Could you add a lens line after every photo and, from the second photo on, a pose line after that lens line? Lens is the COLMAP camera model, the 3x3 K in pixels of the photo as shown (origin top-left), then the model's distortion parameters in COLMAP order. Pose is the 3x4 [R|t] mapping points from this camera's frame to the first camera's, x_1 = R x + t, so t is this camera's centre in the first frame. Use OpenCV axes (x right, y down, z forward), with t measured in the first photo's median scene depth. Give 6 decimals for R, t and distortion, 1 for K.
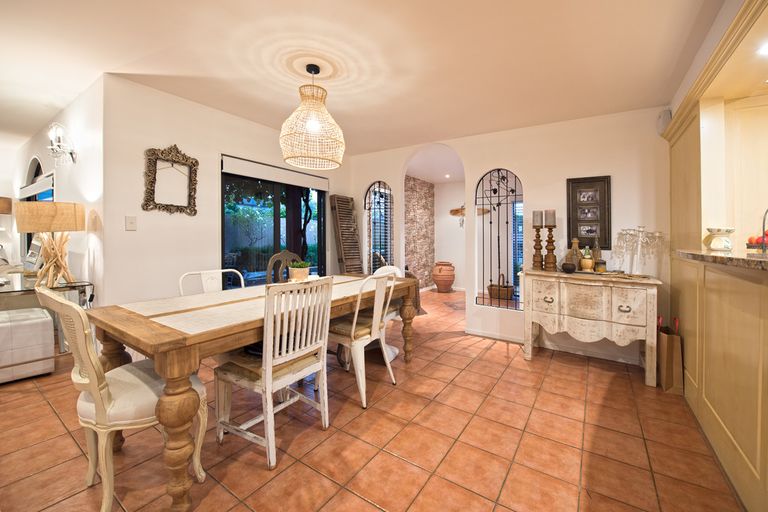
lens RADIAL K [[311.3, 0, 385.8], [0, 311.3, 245.2], [0, 0, 1]] dist [-0.023915, 0.000170]
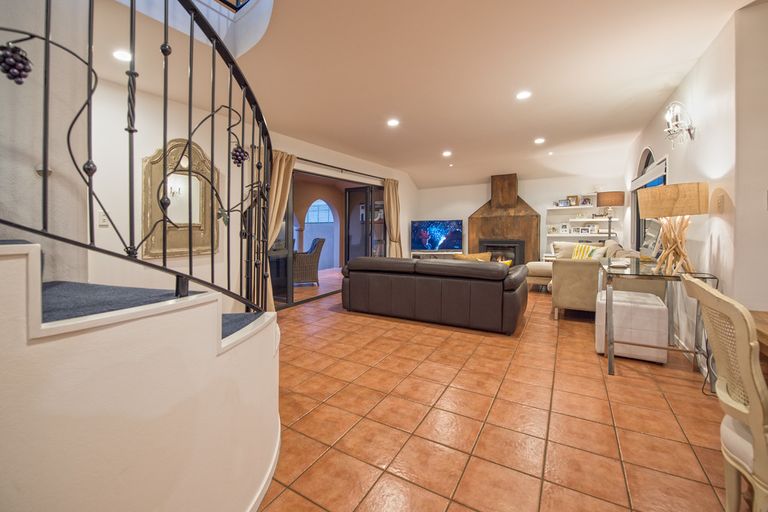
lens RADIAL K [[319.6, 0, 384.2], [0, 319.6, 235.0], [0, 0, 1]] dist [-0.000377, -0.000078]
pose [[0.058505, 0.003935, -0.998279, -0.158498], [-0.010662, 0.999938, 0.003317, 0.019063], [0.998230, 0.010449, 0.058543, 0.046255]]
